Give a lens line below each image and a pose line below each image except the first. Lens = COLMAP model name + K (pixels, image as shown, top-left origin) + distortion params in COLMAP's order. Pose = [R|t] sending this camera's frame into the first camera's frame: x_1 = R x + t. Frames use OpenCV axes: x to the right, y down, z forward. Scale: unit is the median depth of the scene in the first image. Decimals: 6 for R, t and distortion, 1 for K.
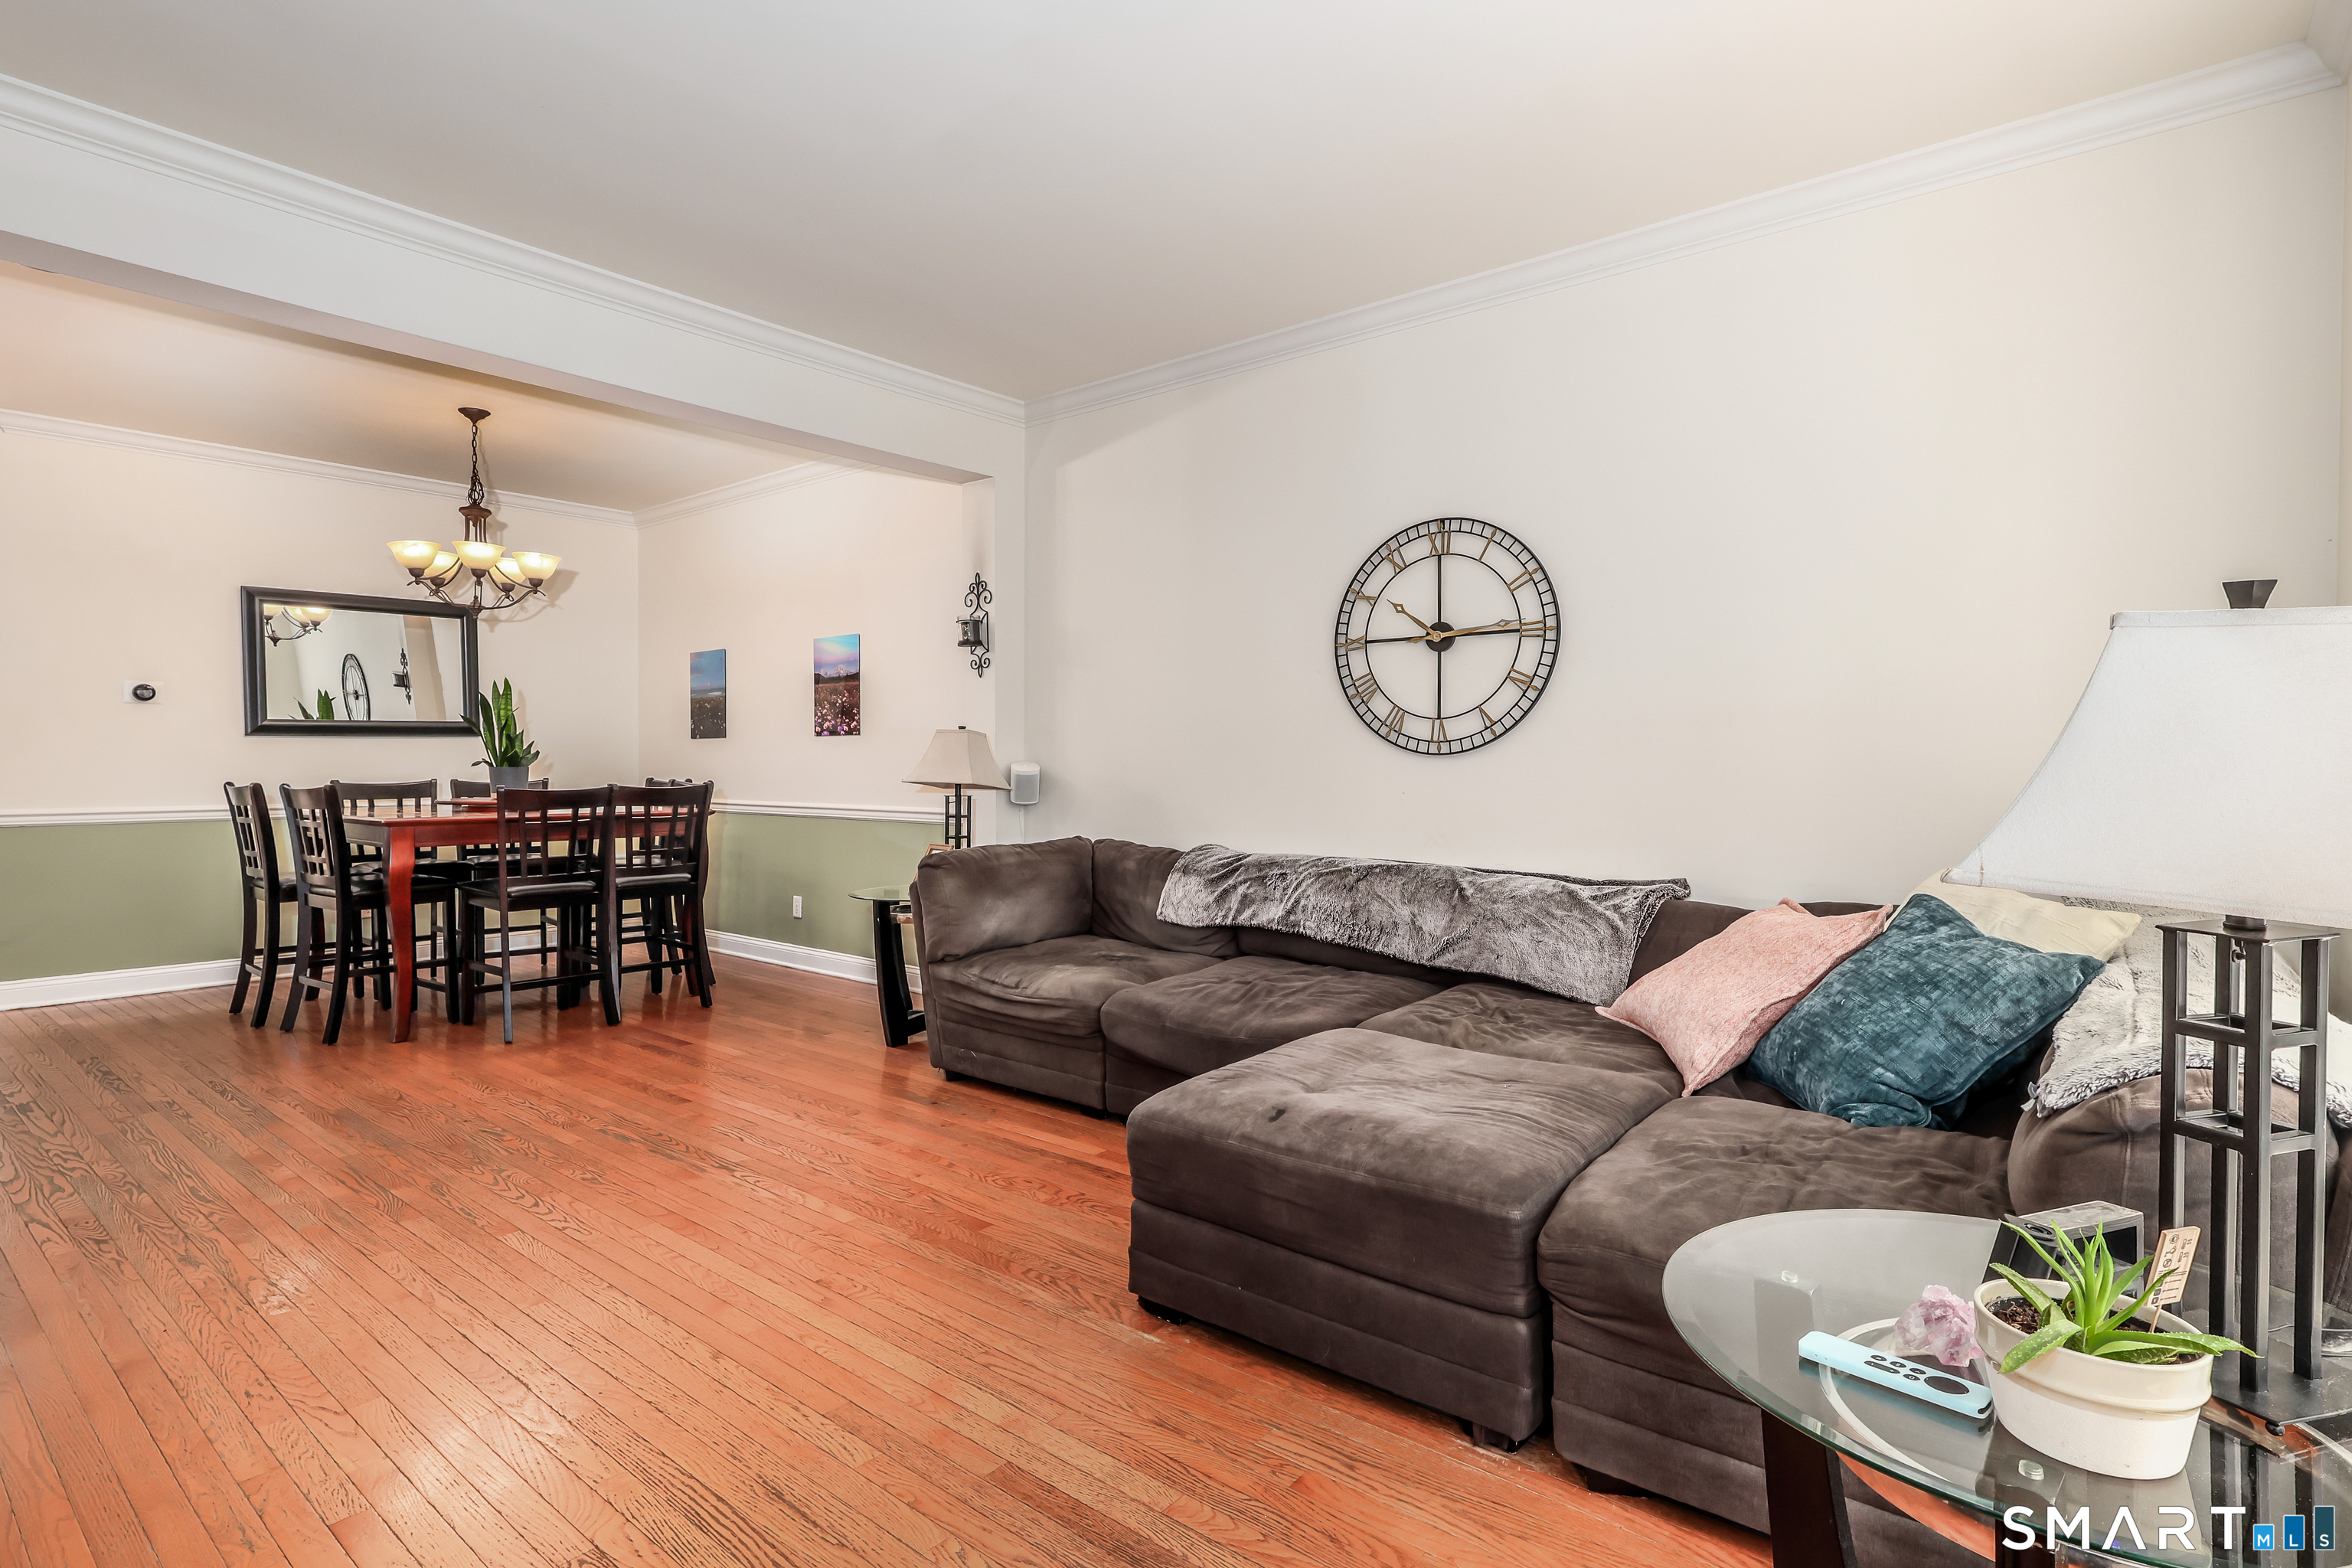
lens RADIAL K [[1111.1, 0, 1162.4], [0, 1111.1, 781.1], [0, 0, 1]] dist [0.001218, 0.000183]
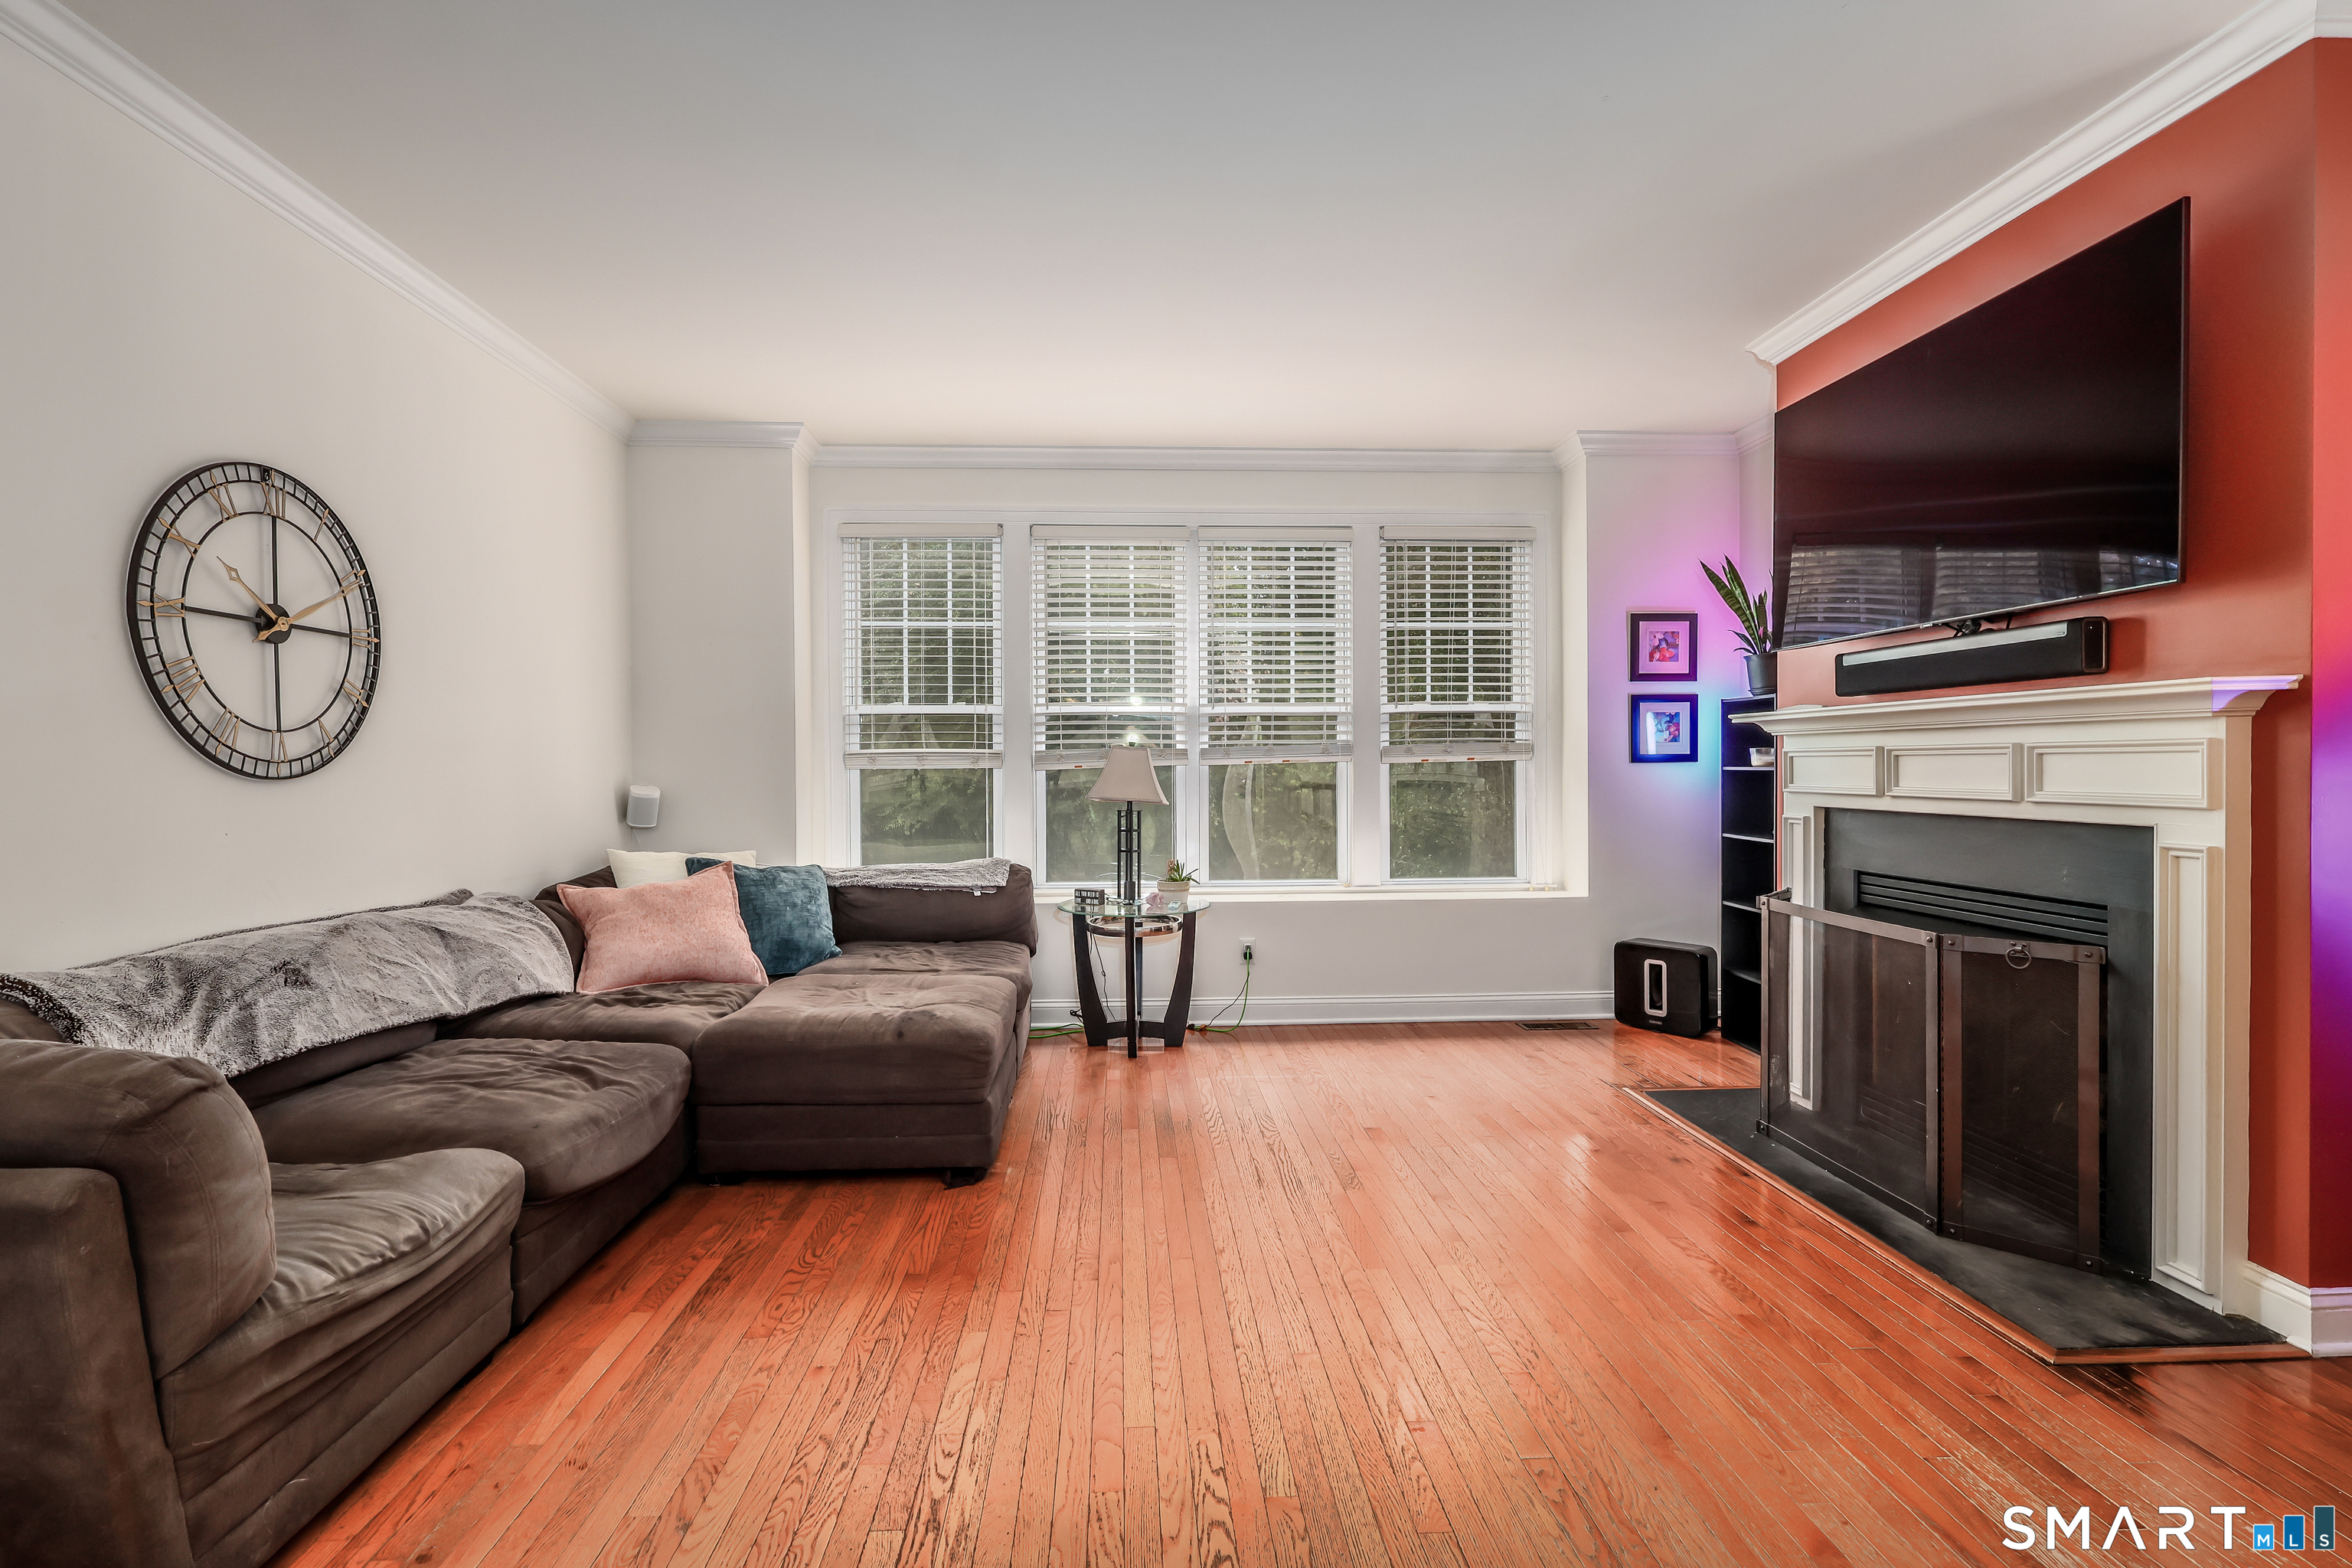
lens RADIAL K [[1111.1, 0, 1162.4], [0, 1111.1, 781.1], [0, 0, 1]] dist [0.001218, 0.000183]
pose [[-0.654031, -0.007987, 0.756426, -0.735101], [0.017663, 0.999510, 0.025825, -0.032550], [-0.756262, 0.030251, -0.653569, 1.063800]]
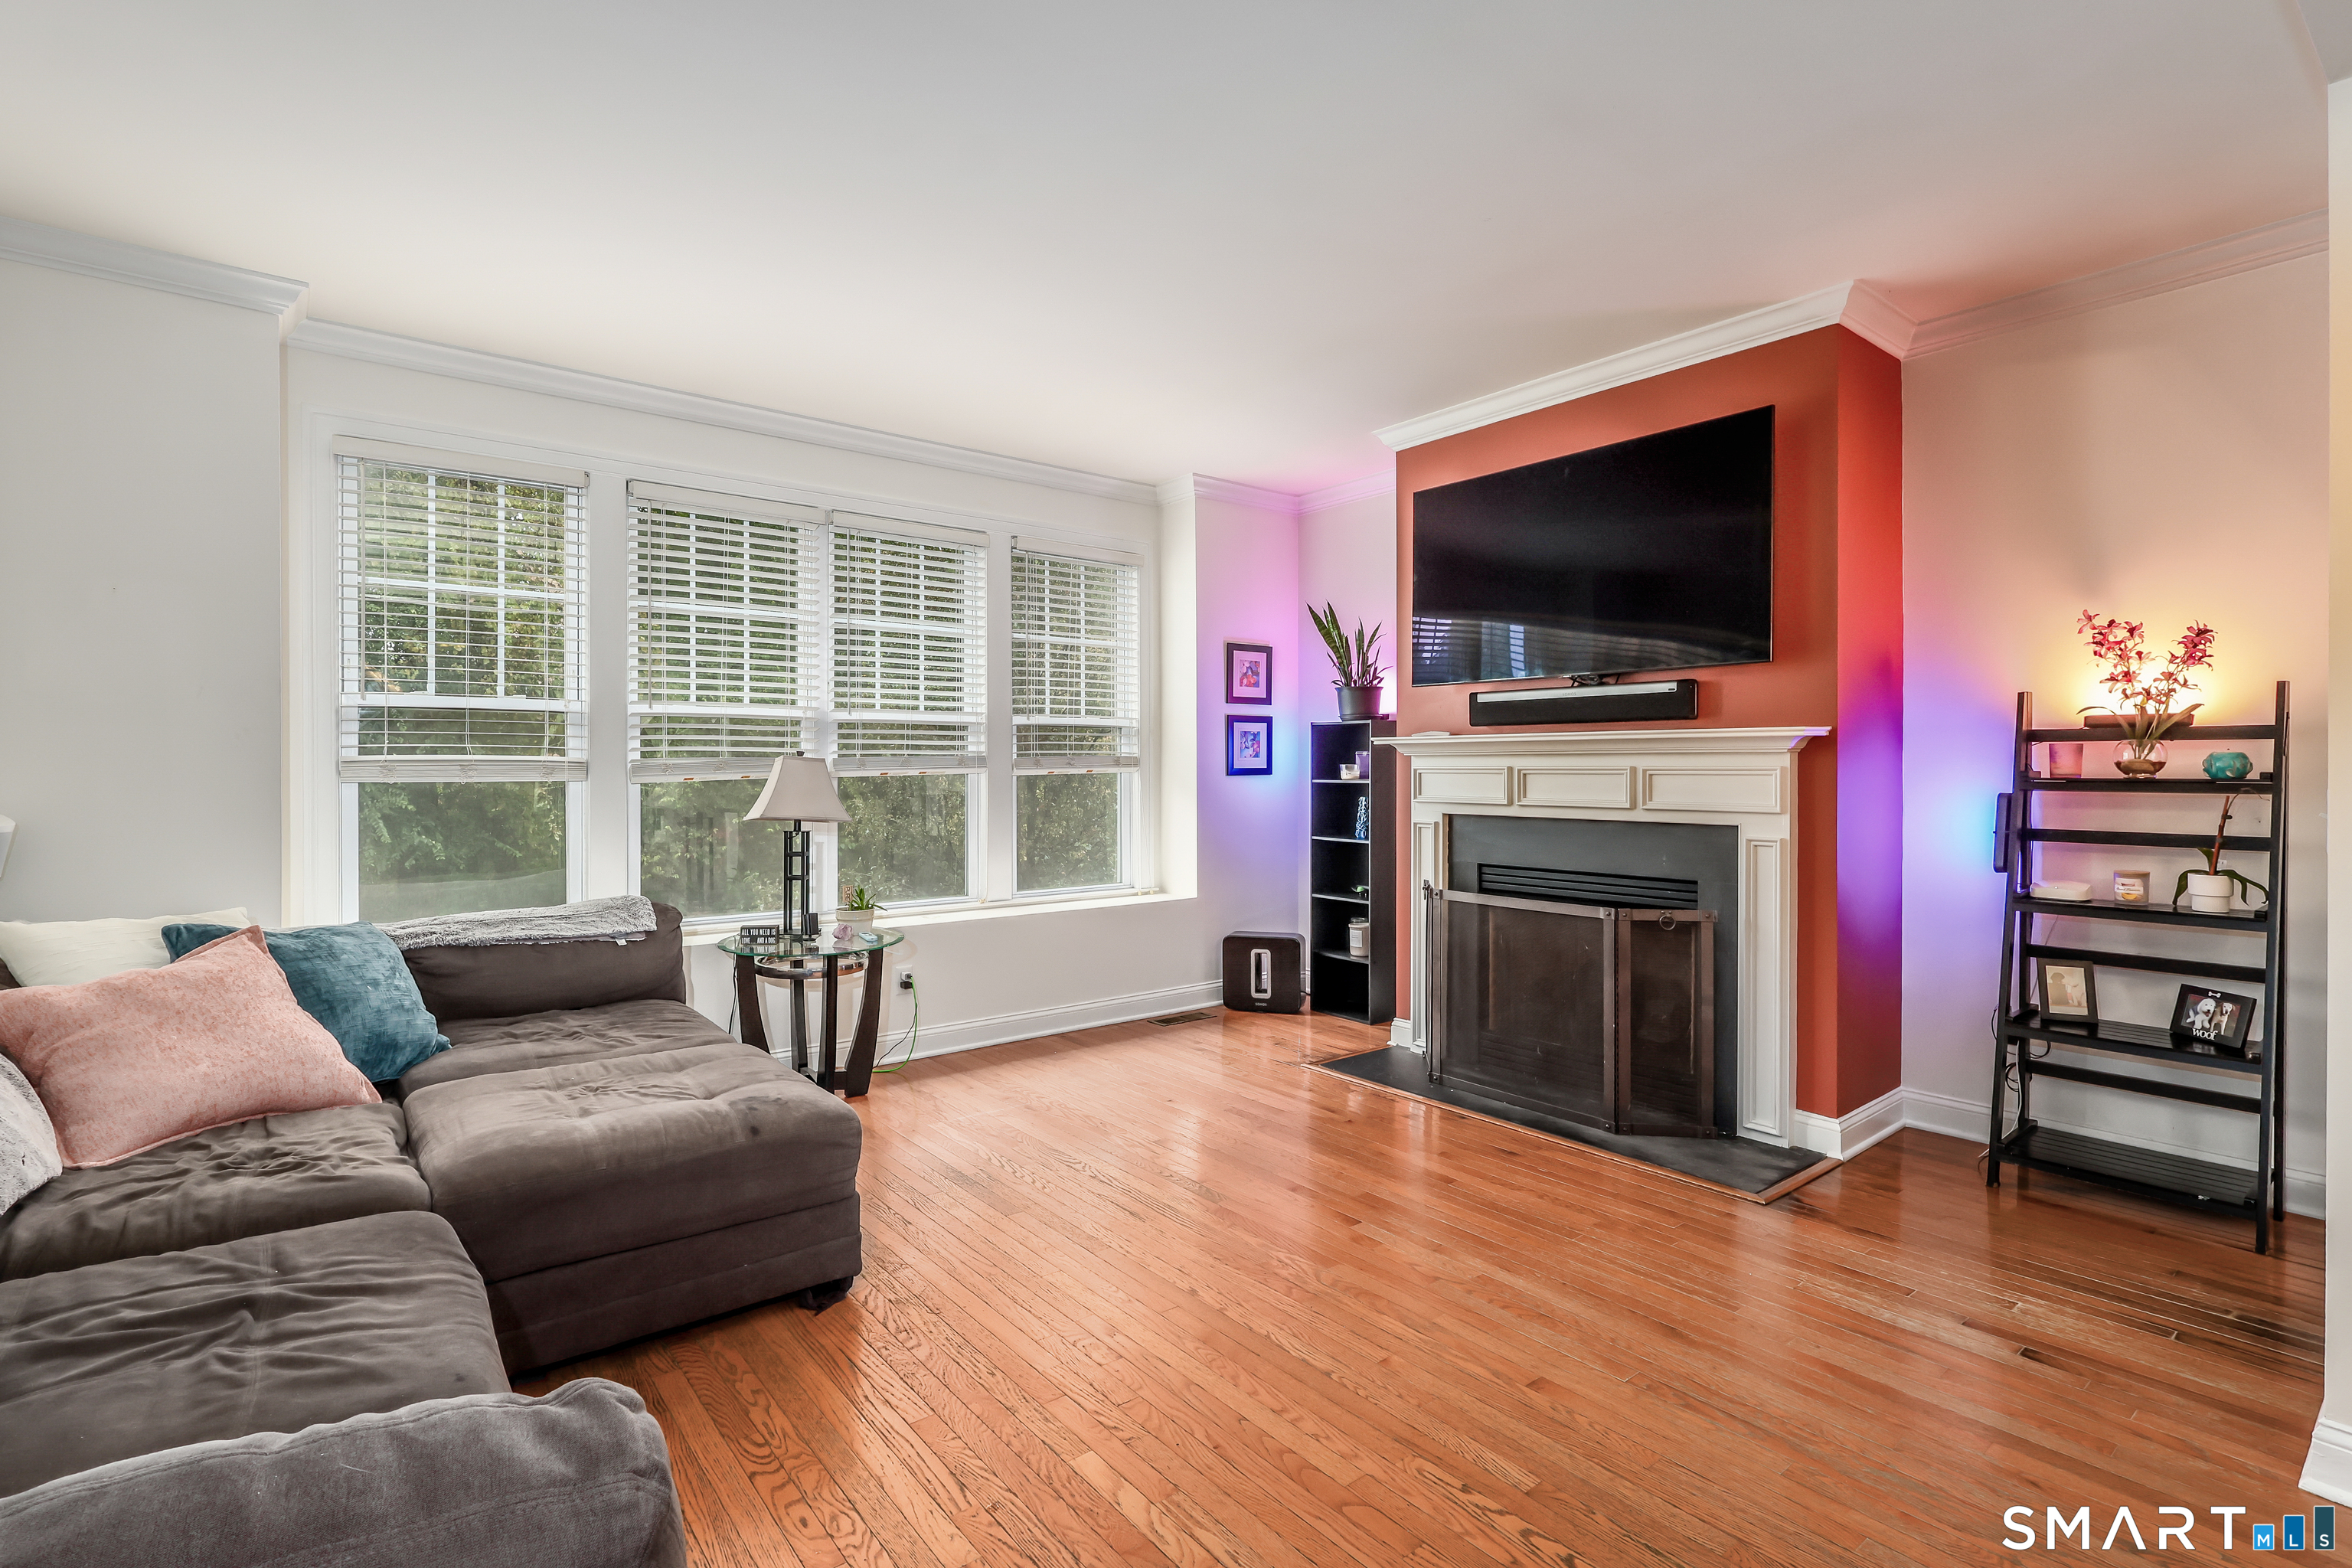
lens RADIAL K [[1111.0, 0, 1174.3], [0, 1111.0, 778.0], [0, 0, 1]] dist [0.000028, 0.000463]
pose [[-0.973067, -0.002712, 0.230505, -0.355641], [0.003376, 0.999656, 0.026012, -0.046668], [-0.230496, 0.026090, -0.972723, 1.245547]]
